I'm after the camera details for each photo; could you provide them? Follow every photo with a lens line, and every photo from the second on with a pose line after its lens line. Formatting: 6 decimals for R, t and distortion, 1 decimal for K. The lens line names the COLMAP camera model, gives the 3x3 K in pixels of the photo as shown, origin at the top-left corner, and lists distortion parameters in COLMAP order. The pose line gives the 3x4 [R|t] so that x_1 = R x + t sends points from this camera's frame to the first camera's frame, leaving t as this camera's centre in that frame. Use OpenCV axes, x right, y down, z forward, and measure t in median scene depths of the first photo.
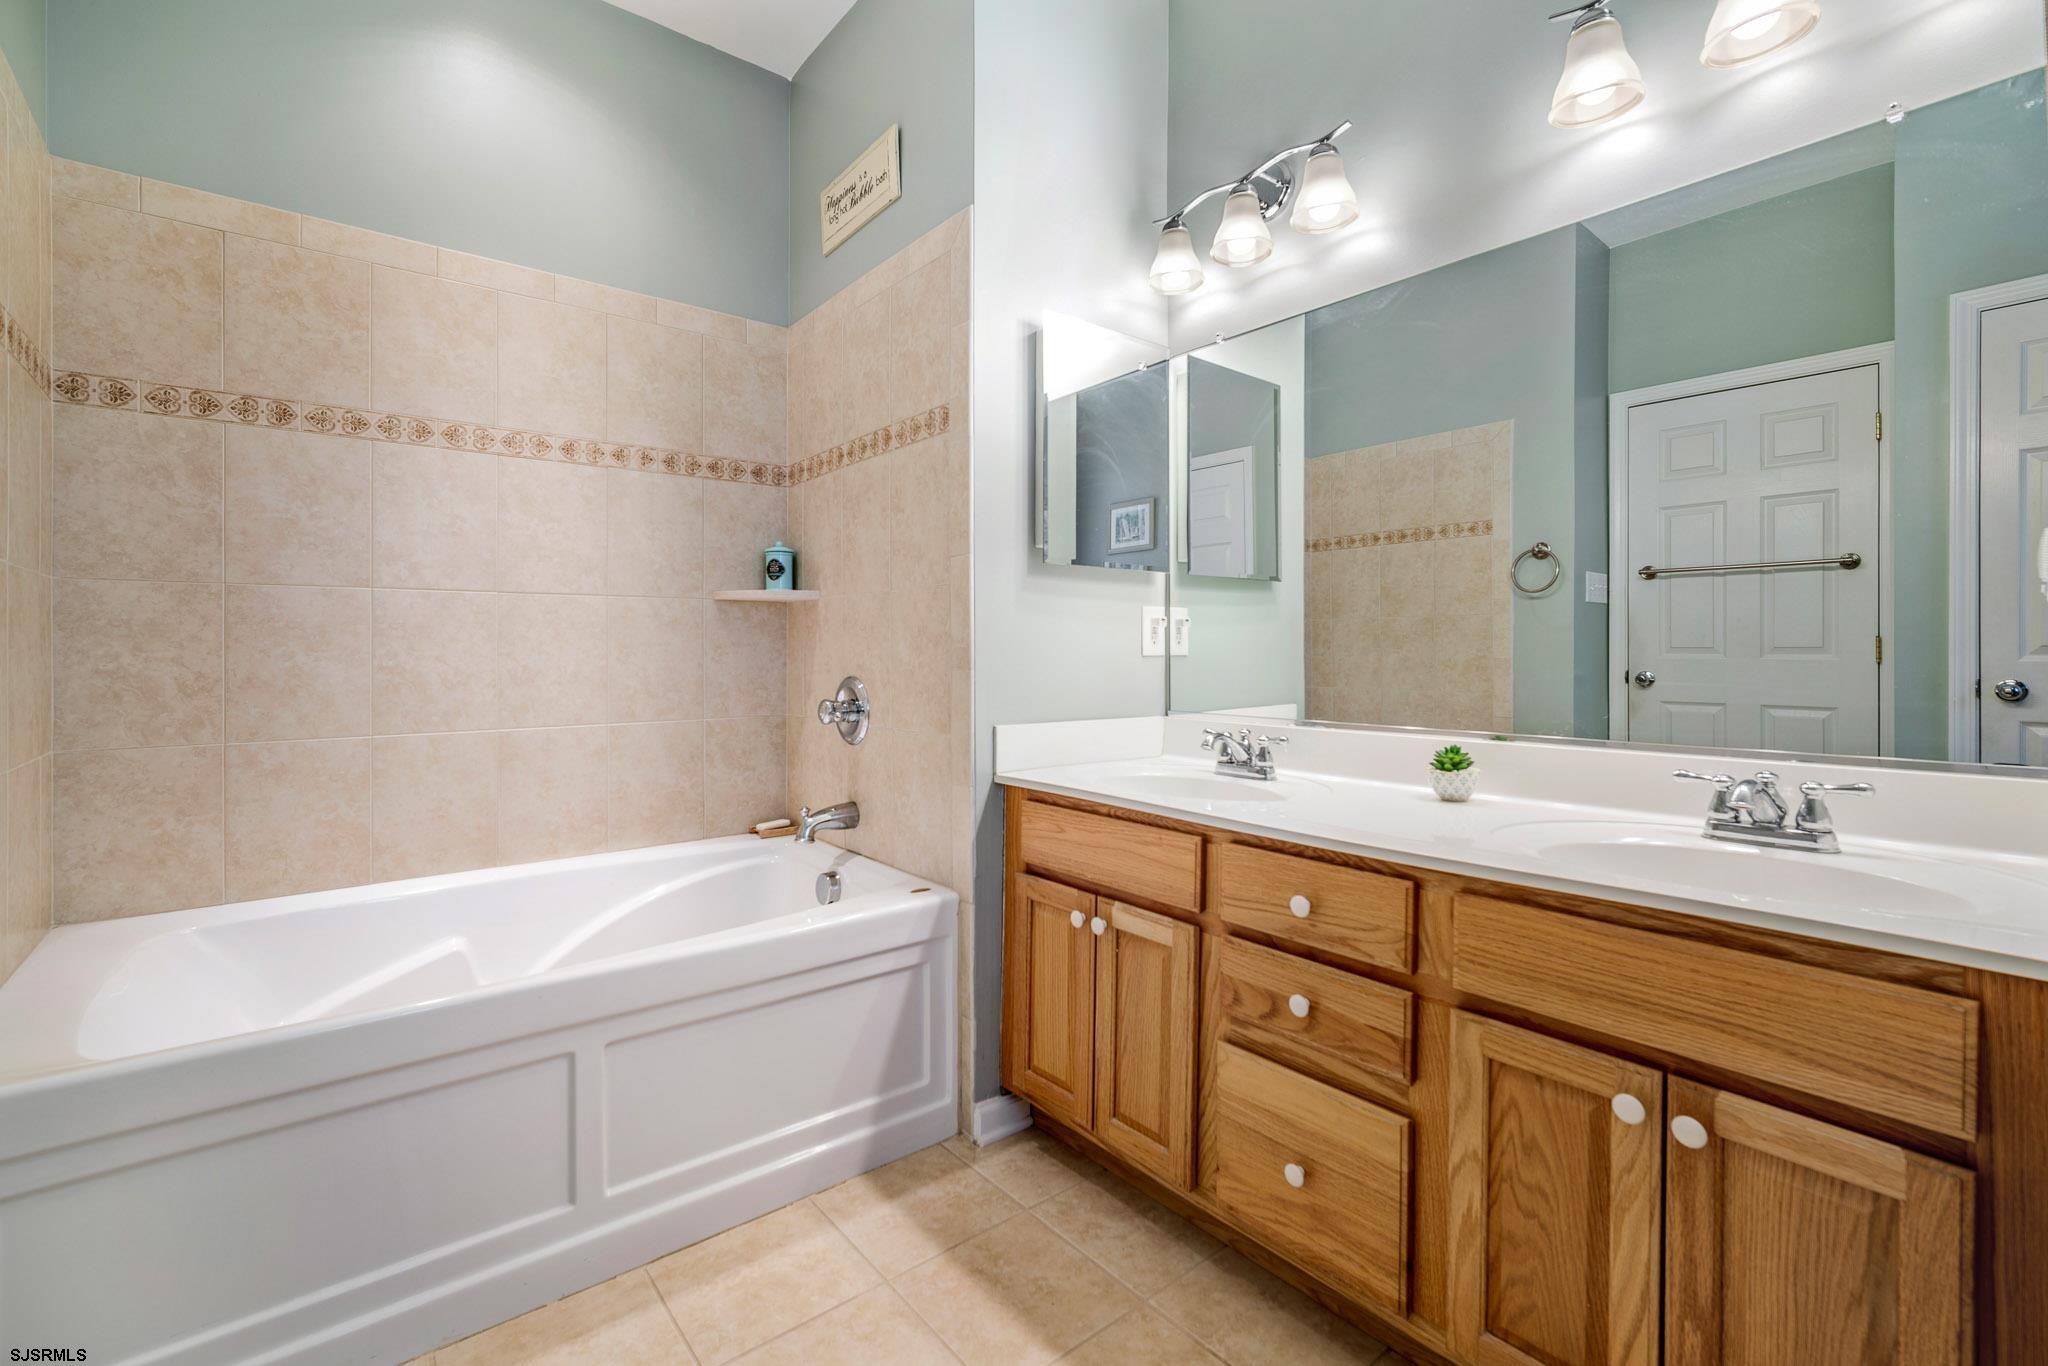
lens RADIAL K [[896.6, 0, 1062.4], [0, 896.6, 657.9], [0, 0, 1]] dist [0.000690, 0.000270]
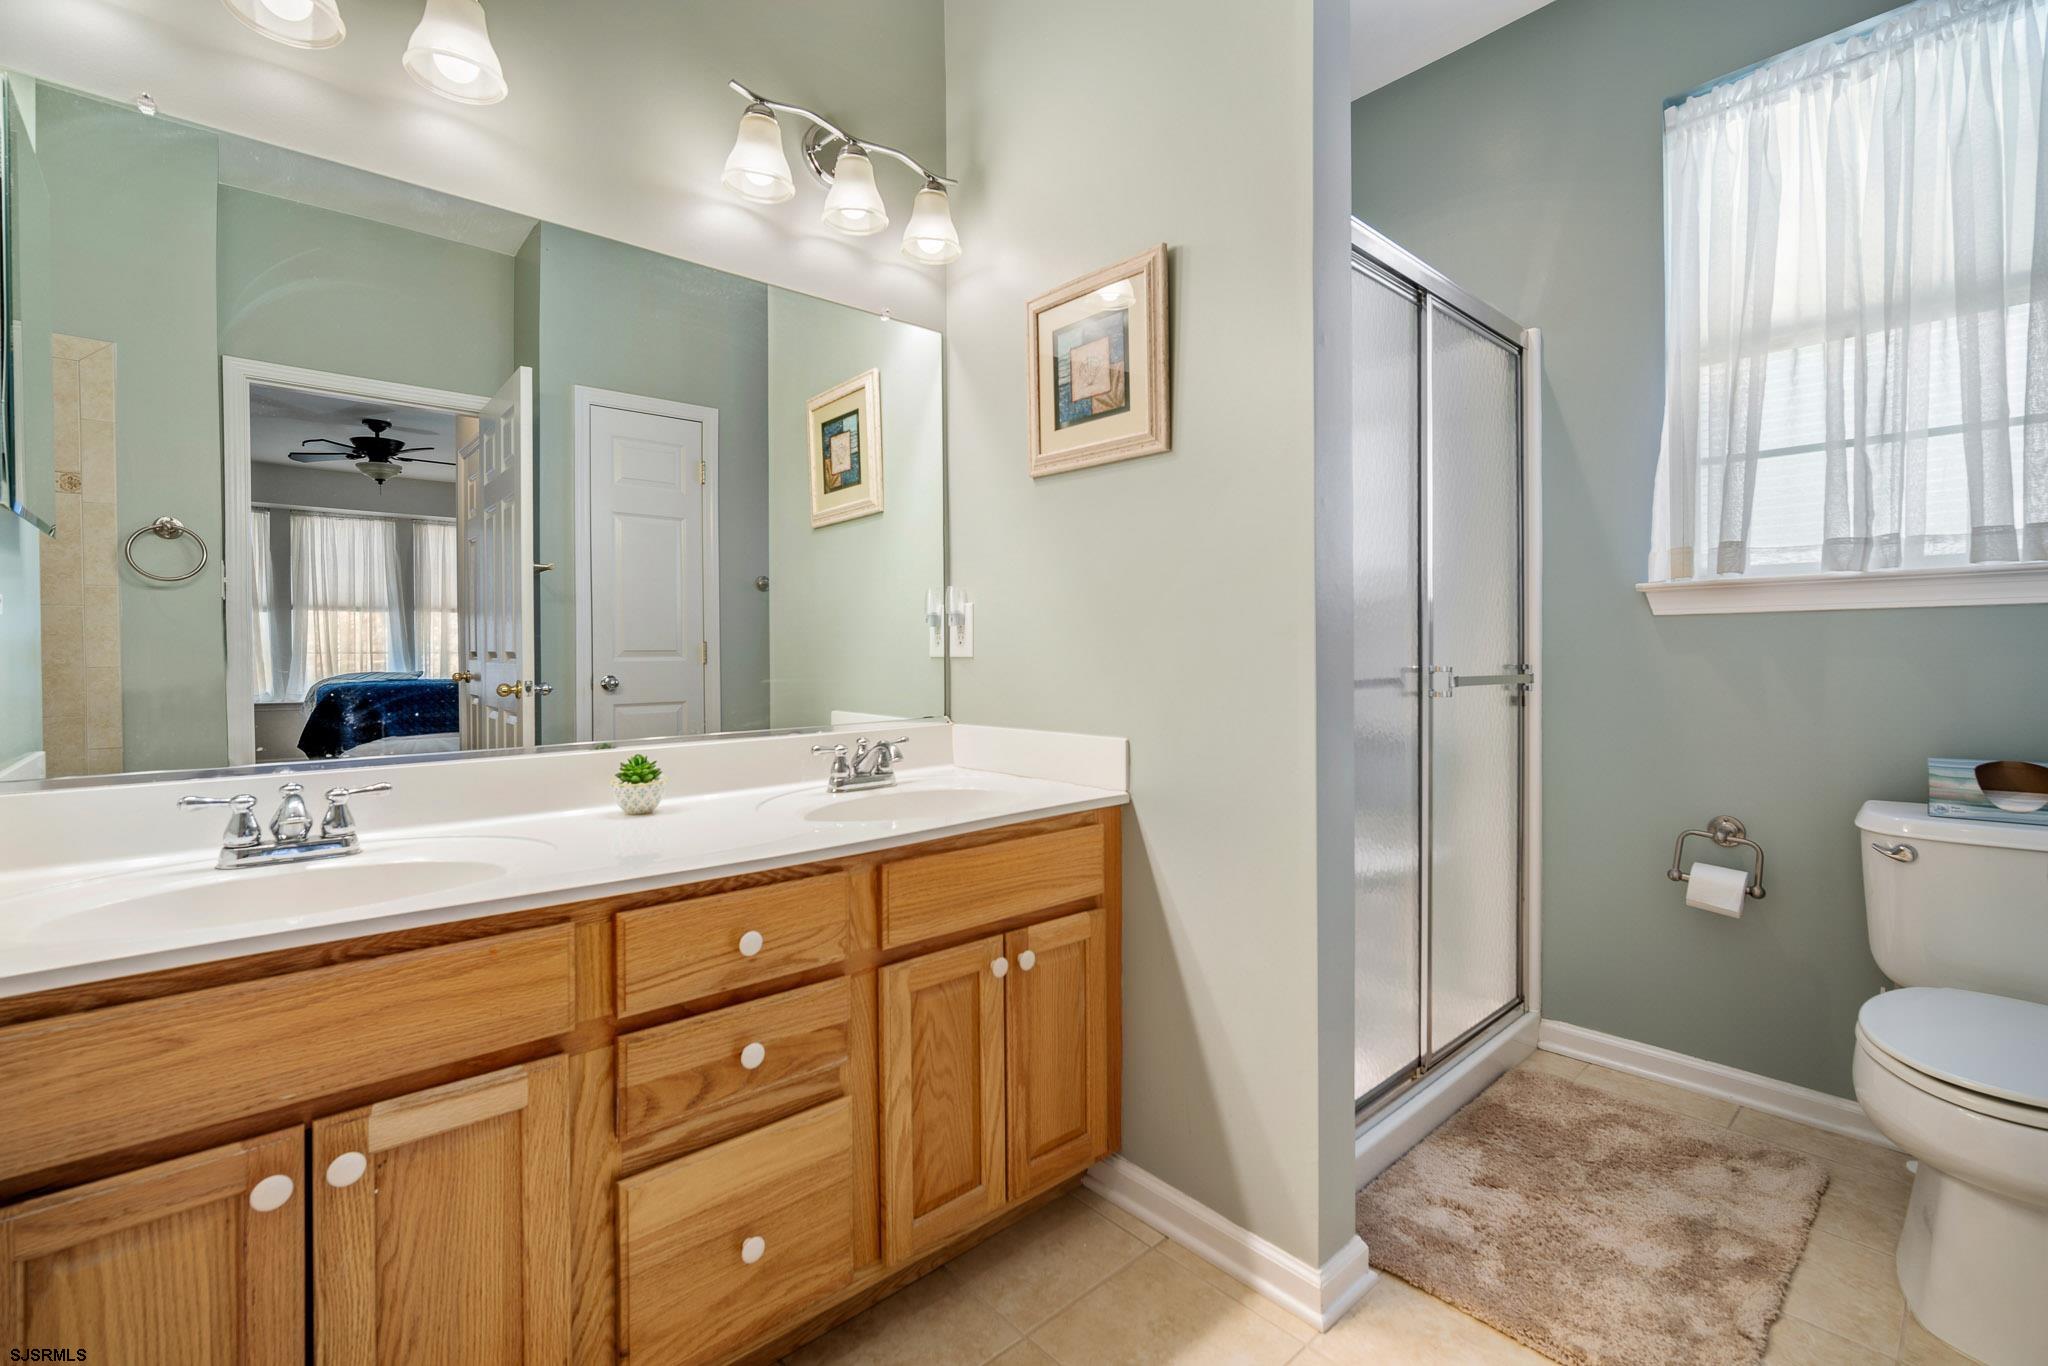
lens RADIAL K [[896.6, 0, 1028.3], [0, 896.6, 664.7], [0, 0, 1]] dist [0.000690, 0.000270]
pose [[-0.021981, -0.011541, 0.999692, -0.578399], [0.015404, 0.999811, 0.011881, -0.003303], [-0.999640, 0.015661, -0.021799, 0.690307]]
